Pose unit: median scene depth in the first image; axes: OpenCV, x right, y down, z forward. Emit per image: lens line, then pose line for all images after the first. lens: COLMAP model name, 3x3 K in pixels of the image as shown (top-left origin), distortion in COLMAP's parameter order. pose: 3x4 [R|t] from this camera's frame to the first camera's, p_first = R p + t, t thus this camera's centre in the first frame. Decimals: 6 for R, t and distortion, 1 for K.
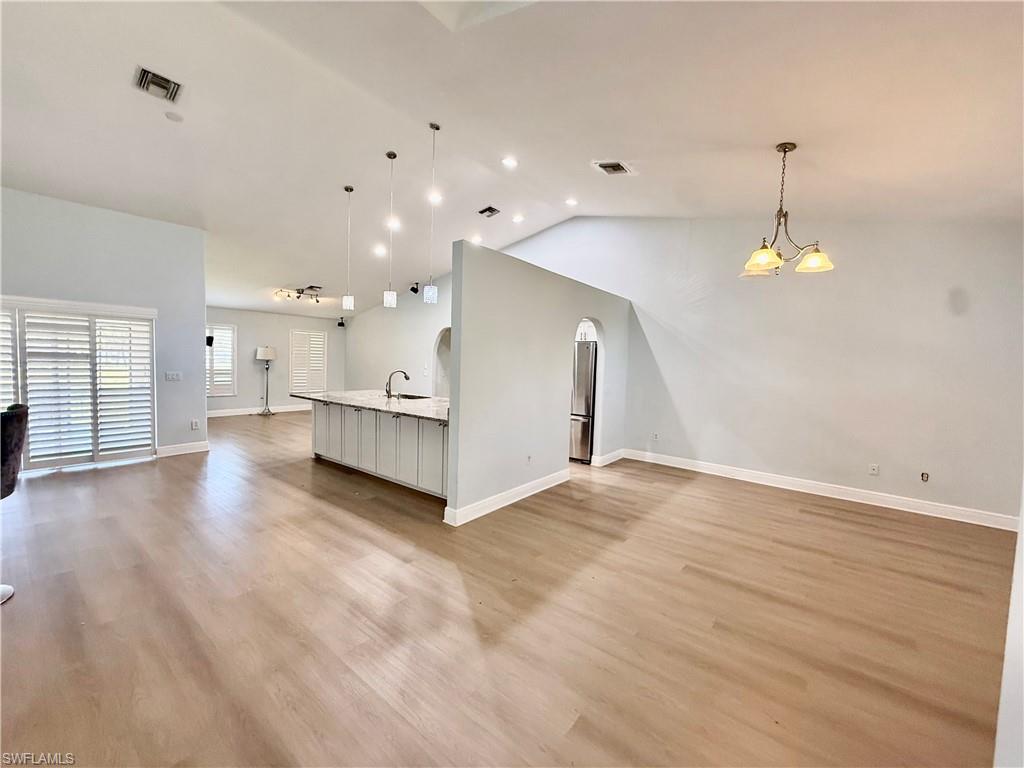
lens RADIAL K [[407.6, 0, 515.5], [0, 407.6, 382.4], [0, 0, 1]] dist [0.000114, -0.000554]
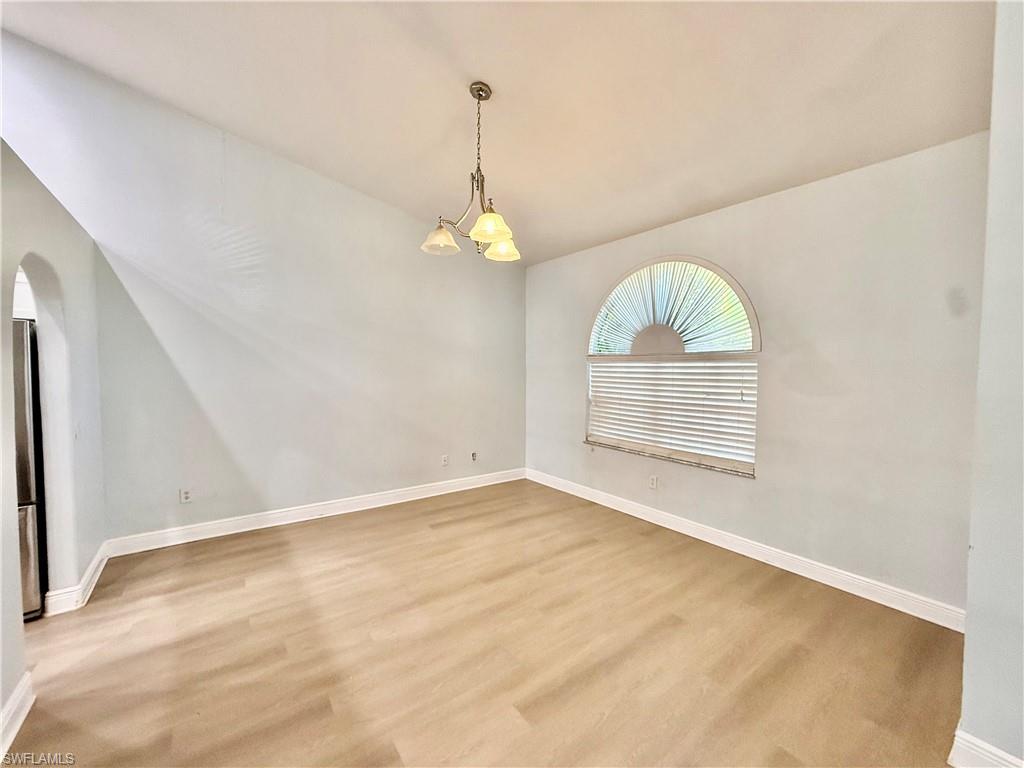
lens RADIAL K [[407.6, 0, 515.5], [0, 407.6, 382.4], [0, 0, 1]] dist [0.000114, -0.000554]
pose [[0.274434, -0.069422, 0.959097, -0.084551], [0.055471, 0.996873, 0.056284, -0.041991], [-0.960005, 0.037756, 0.277427, 0.554167]]
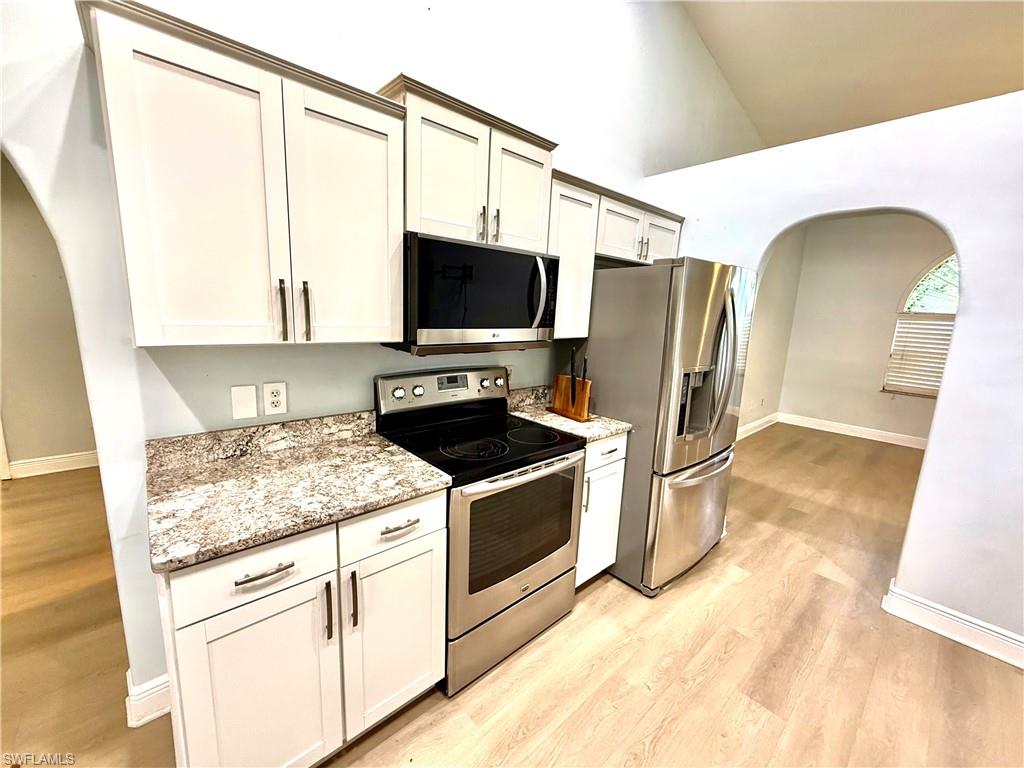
lens RADIAL K [[407.6, 0, 515.5], [0, 407.6, 382.4], [0, 0, 1]] dist [0.000114, -0.000554]
pose [[0.182234, -0.203380, 0.961991, -0.369337], [0.017979, 0.978900, 0.203549, -0.104158], [-0.983091, -0.019797, 0.182045, 1.531835]]
